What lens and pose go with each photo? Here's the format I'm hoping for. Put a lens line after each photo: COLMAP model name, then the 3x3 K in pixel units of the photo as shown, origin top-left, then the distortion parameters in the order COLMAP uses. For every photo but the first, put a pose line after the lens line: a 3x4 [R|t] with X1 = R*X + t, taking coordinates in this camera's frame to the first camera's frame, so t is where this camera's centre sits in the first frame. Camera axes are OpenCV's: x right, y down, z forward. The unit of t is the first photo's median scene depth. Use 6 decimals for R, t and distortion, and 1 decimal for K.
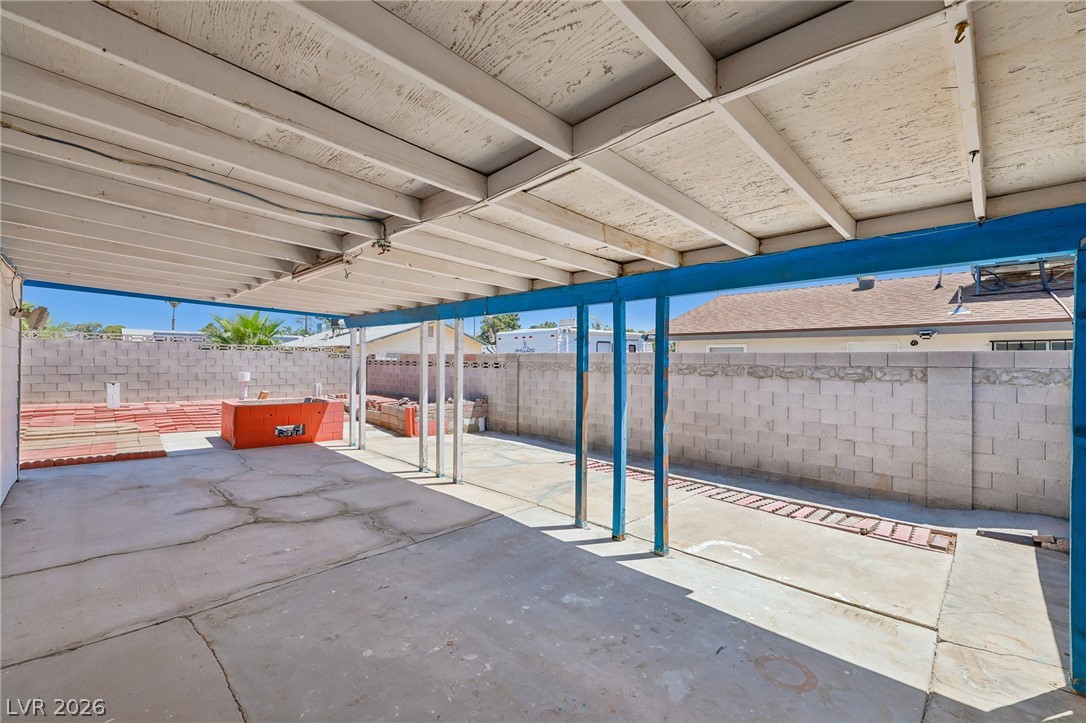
lens RADIAL K [[462.5, 0, 543.0], [0, 462.5, 361.5], [0, 0, 1]] dist [0.000634, 0.000323]
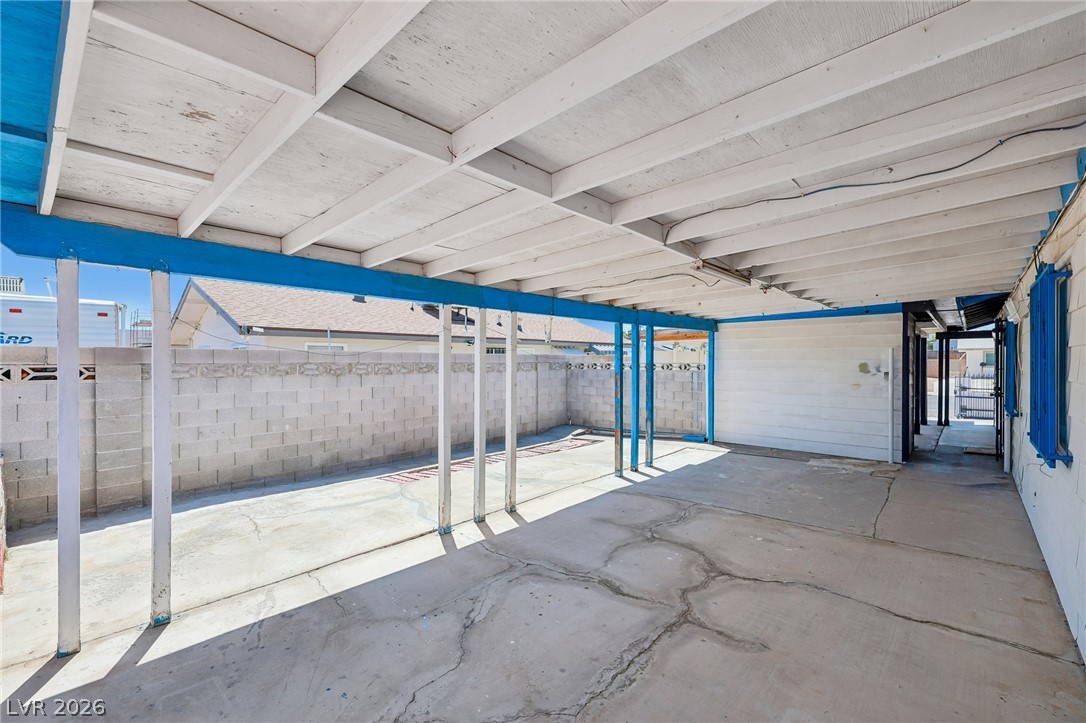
lens RADIAL K [[466.2, 0, 541.5], [0, 466.2, 360.4], [0, 0, 1]] dist [0.000171, -0.000104]
pose [[-0.052227, -0.008618, 0.998598, -1.251288], [0.001718, 0.999961, 0.008719, -0.015272], [-0.998634, 0.002171, -0.052210, 1.217832]]
